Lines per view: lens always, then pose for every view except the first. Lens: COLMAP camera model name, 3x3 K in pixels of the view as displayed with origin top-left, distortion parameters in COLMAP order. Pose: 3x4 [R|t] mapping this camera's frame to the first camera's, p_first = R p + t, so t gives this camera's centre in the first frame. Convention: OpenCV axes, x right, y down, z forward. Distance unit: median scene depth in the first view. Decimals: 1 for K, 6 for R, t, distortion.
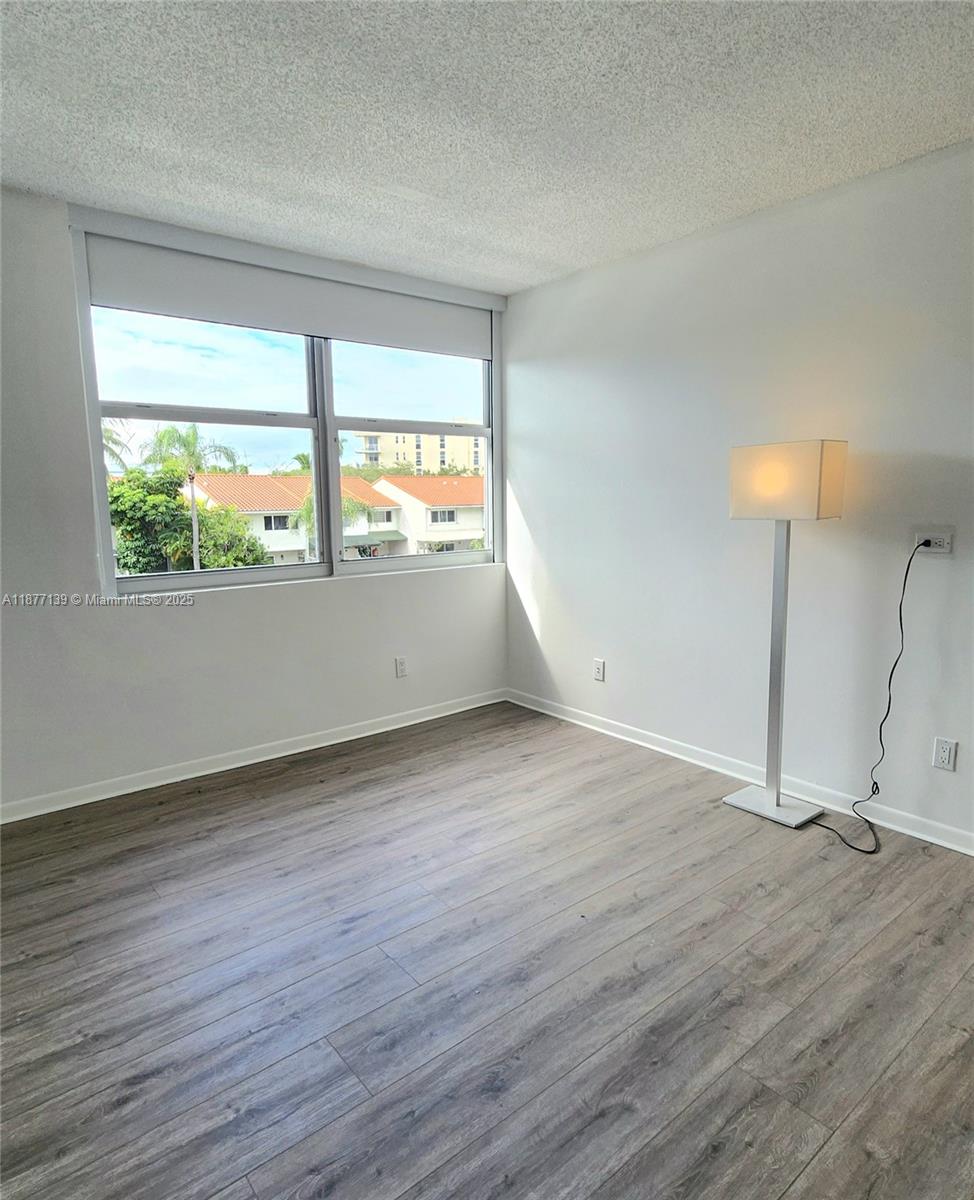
lens RADIAL K [[710.6, 0, 486.3], [0, 710.6, 607.2], [0, 0, 1]] dist [0.000977, -0.003141]
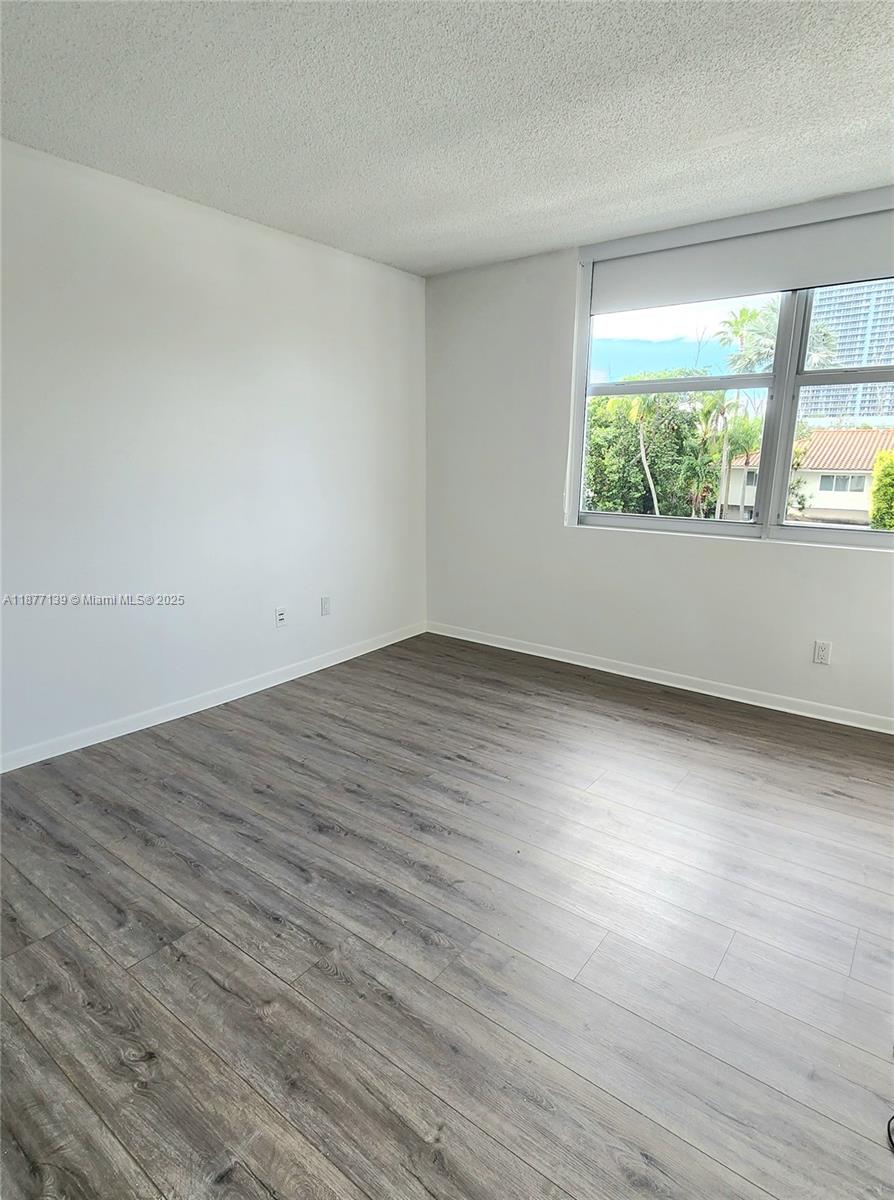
lens RADIAL K [[673.2, 0, 455.2], [0, 673.2, 604.3], [0, 0, 1]] dist [0.005773, -0.001314]
pose [[0.226611, 0.230724, -0.946263, 0.821747], [-0.159999, 0.967157, 0.197502, -0.099267], [0.960754, 0.106645, 0.256084, 0.490280]]
